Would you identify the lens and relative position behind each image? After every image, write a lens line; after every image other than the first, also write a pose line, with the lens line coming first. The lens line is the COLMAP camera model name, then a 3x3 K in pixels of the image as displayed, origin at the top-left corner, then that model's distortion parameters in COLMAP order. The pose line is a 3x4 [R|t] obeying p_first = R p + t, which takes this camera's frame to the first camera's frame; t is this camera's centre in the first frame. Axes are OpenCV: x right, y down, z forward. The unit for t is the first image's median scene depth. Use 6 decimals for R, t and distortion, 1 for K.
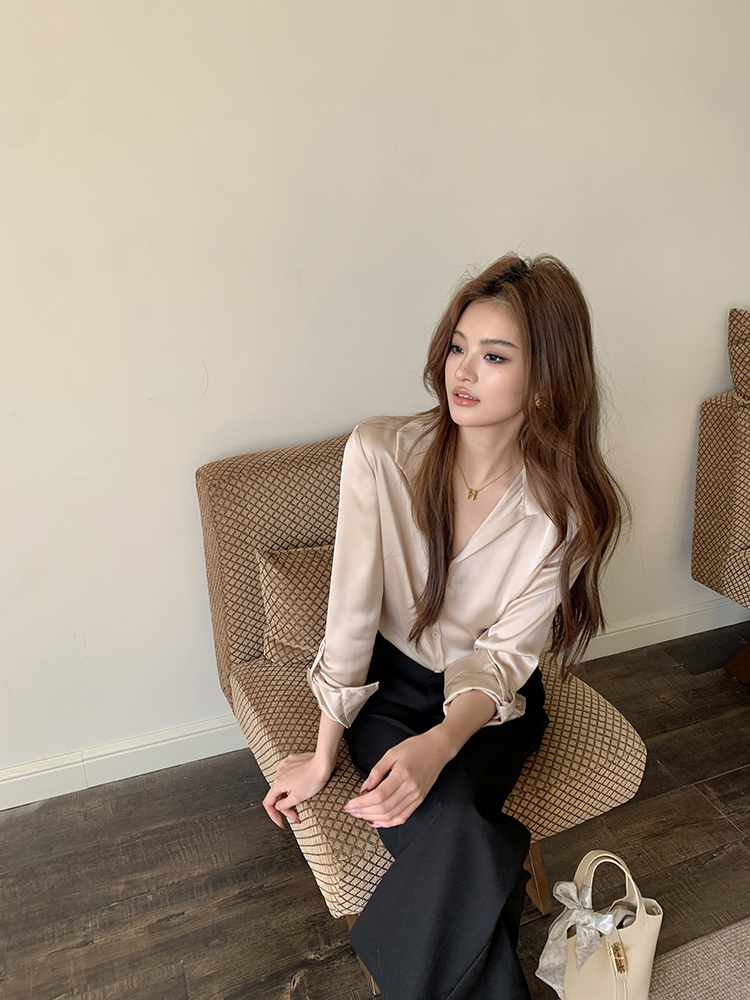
lens RADIAL K [[787.2, 0, 405.8], [0, 787.2, 482.6], [0, 0, 1]] dist [0.020430, -0.017851]
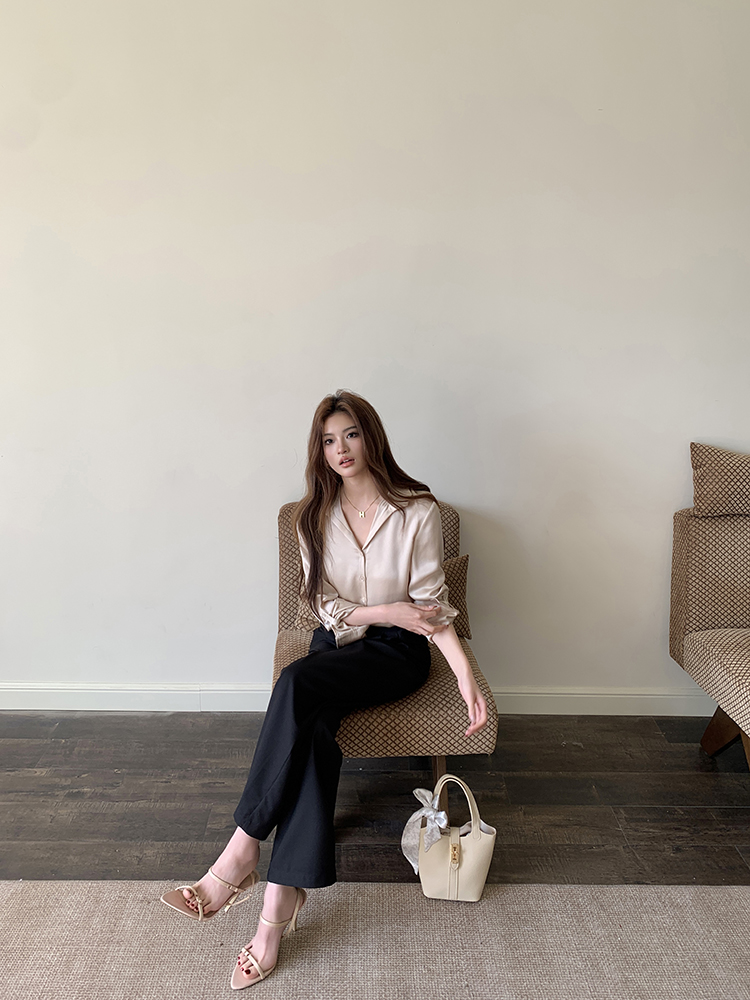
lens RADIAL K [[787.2, 0, 398.6], [0, 787.2, 441.4], [0, 0, 1]] dist [0.020430, -0.017851]
pose [[0.934377, 0.062451, -0.350771, 0.566102], [-0.134503, 0.973497, -0.184965, 0.119652], [0.329923, 0.220007, 0.918013, -0.502967]]
